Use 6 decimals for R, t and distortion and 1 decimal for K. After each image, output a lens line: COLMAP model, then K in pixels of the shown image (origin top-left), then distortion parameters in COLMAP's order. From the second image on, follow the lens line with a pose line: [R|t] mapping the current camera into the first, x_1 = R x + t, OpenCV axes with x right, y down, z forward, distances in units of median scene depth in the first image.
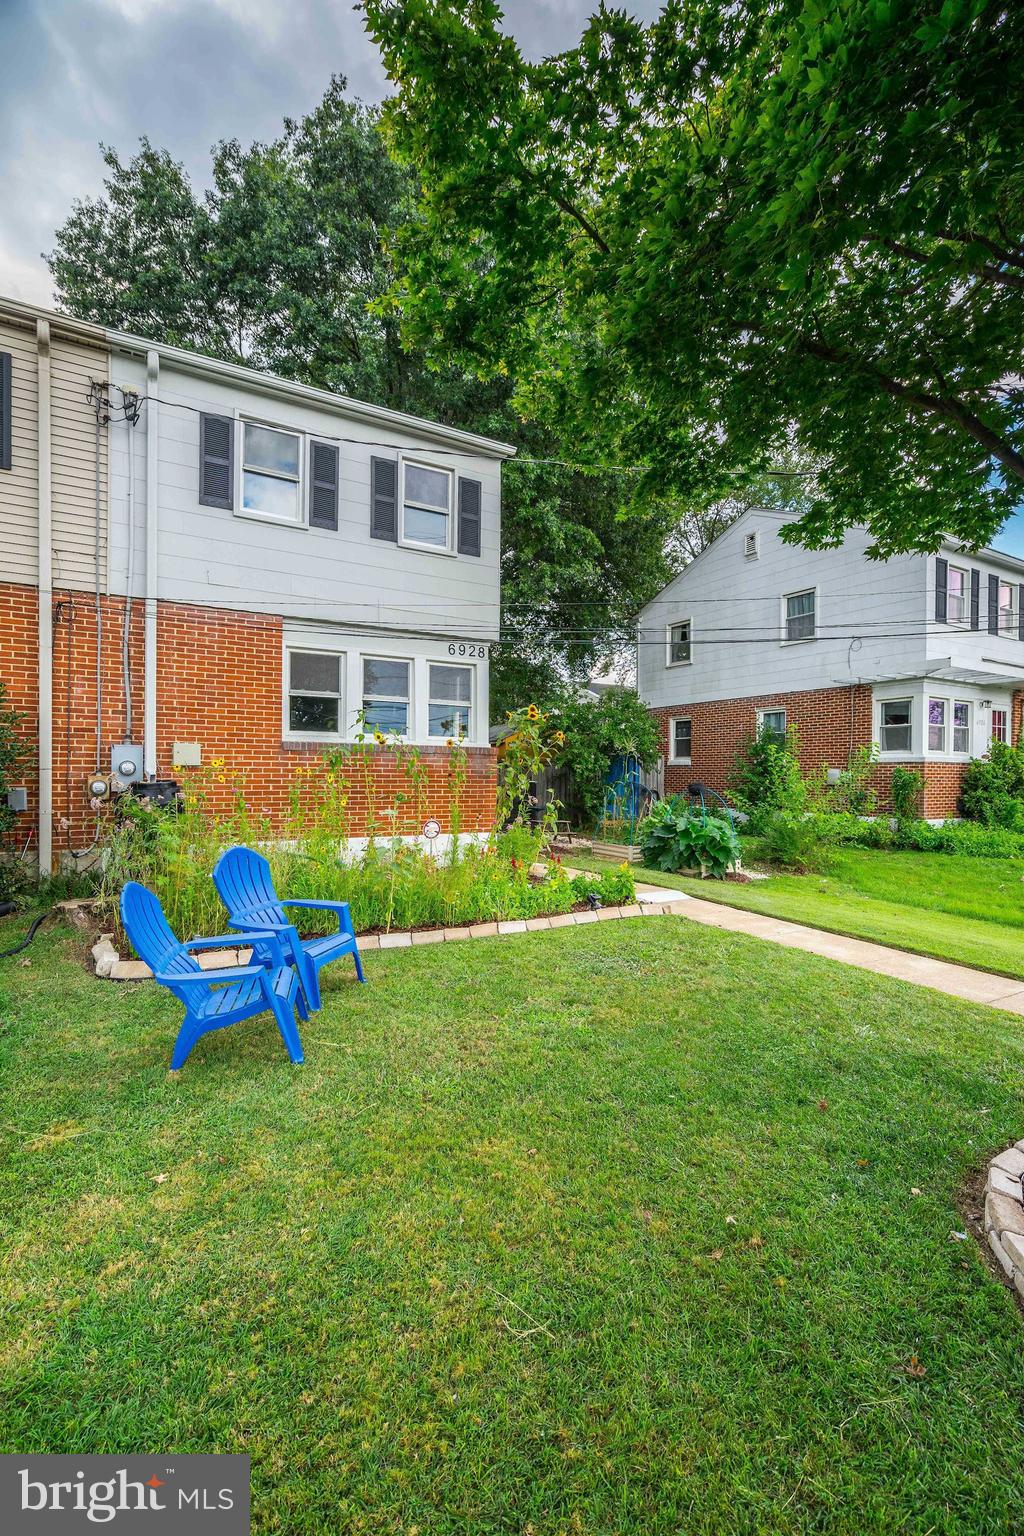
lens RADIAL K [[693.4, 0, 514.7], [0, 693.4, 775.6], [0, 0, 1]] dist [0.000547, 0.000923]
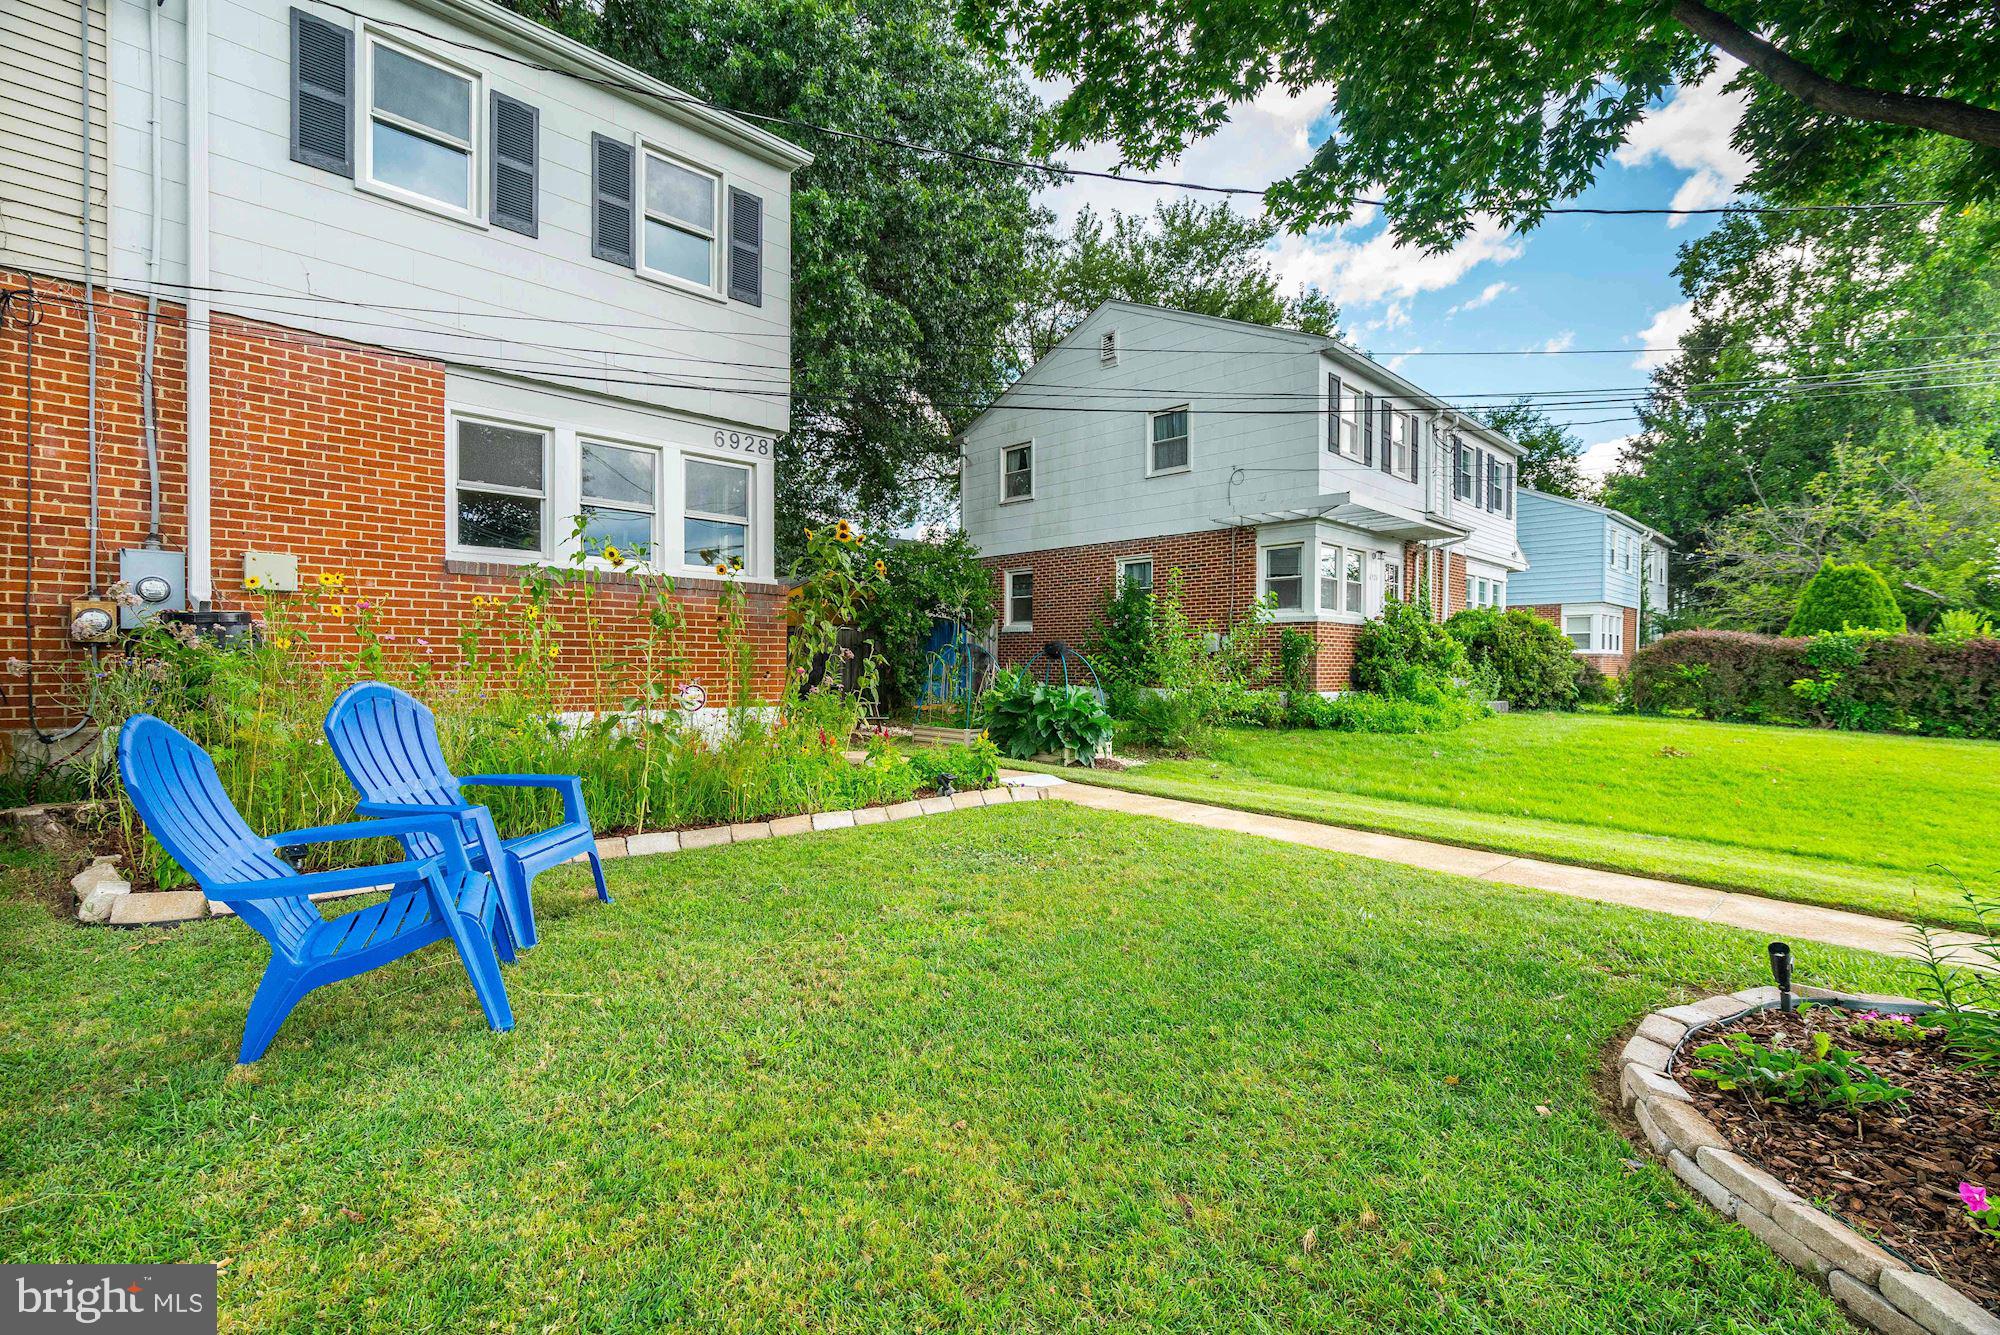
lens RADIAL K [[905.7, 0, 997.0], [0, 905.7, 671.2], [0, 0, 1]] dist [0.000357, 0.001404]
pose [[0.973119, -0.004759, 0.230255, -0.040691], [0.002973, 0.999963, 0.008105, 0.053308], [-0.230285, -0.007202, 0.973097, 0.087843]]
